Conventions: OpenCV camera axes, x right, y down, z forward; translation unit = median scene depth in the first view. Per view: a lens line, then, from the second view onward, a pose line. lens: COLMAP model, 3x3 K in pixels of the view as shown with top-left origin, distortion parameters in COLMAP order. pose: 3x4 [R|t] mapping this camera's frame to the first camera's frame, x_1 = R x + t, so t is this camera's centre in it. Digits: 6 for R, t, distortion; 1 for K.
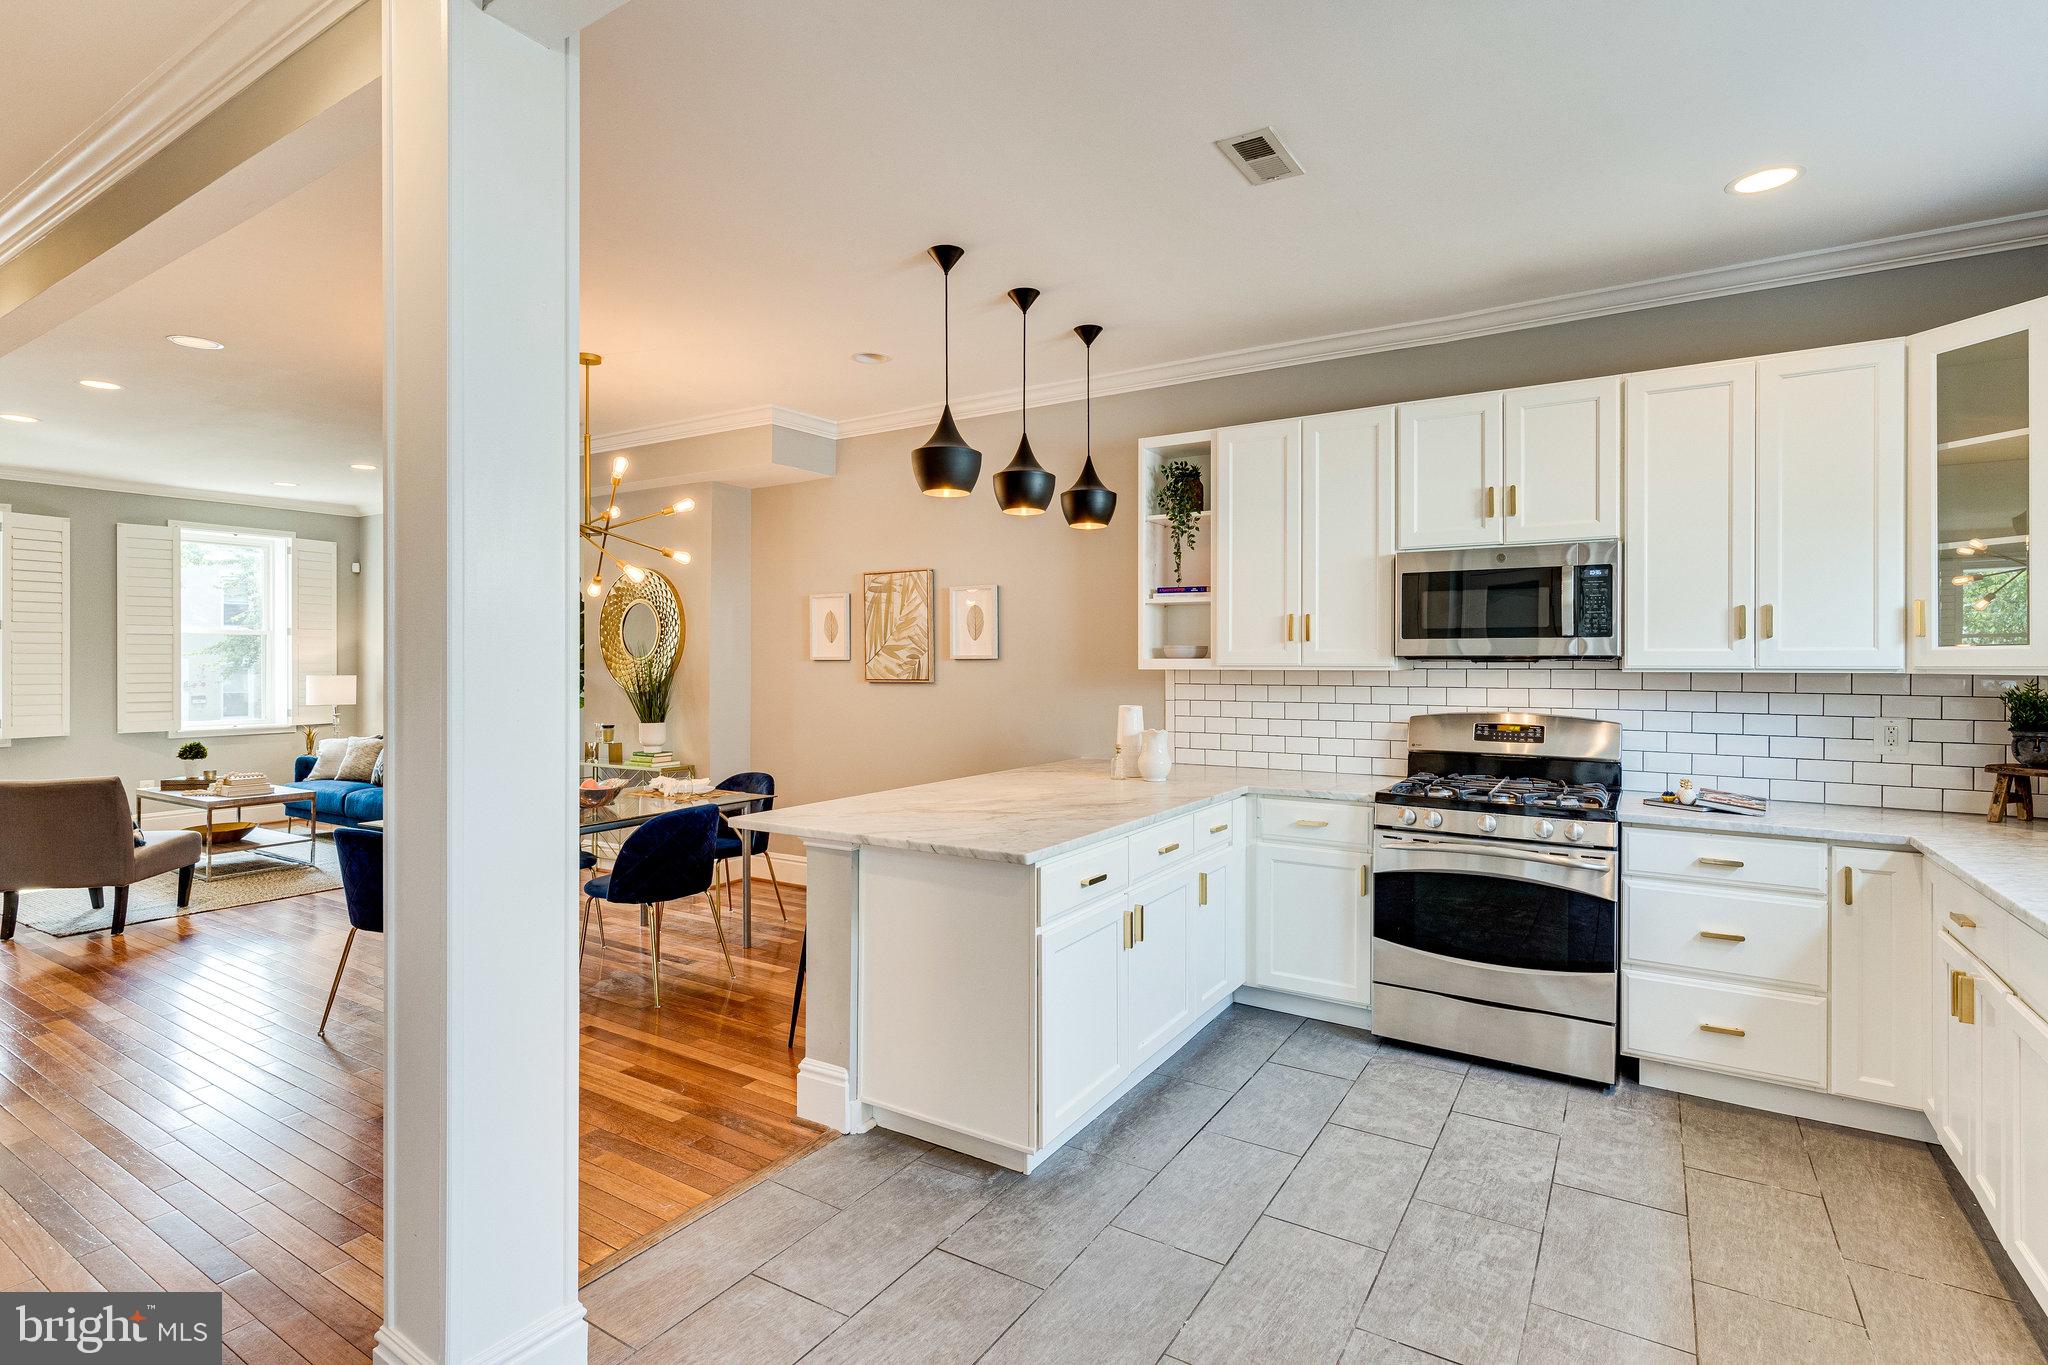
lens RADIAL K [[1018.4, 0, 991.8], [0, 1018.4, 646.2], [0, 0, 1]] dist [0.003381, -0.001760]
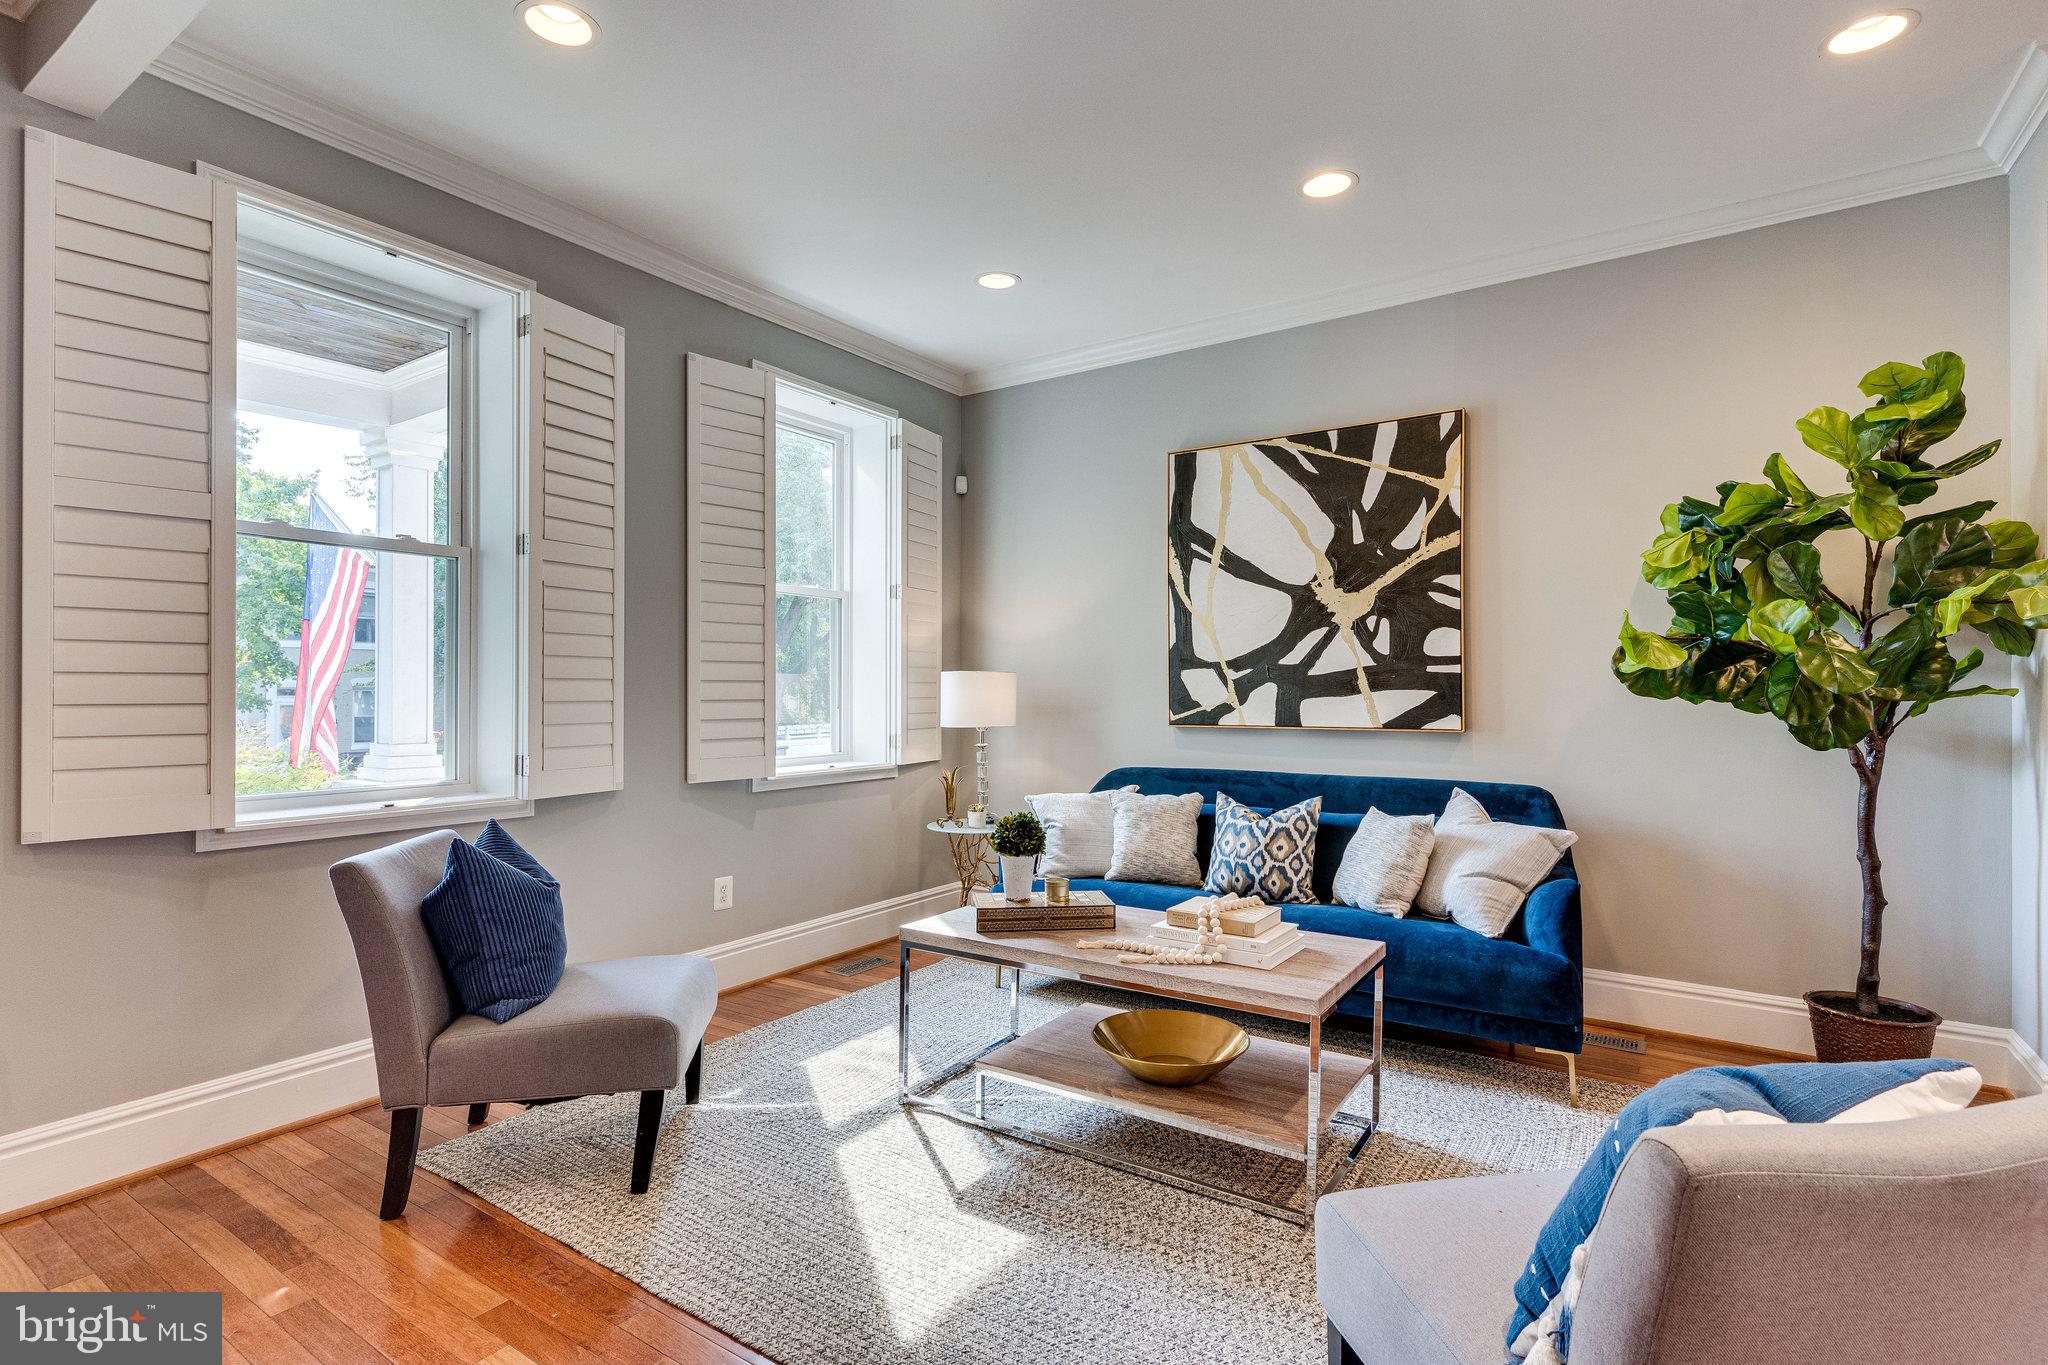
lens RADIAL K [[1018.4, 0, 1021.9], [0, 1018.4, 689.6], [0, 0, 1]] dist [0.003381, -0.001760]
pose [[0.999917, 0.001152, -0.012864, -0.688982], [-0.000830, 0.999687, 0.025024, 0.027212], [0.012889, -0.025011, 0.999604, 0.511228]]
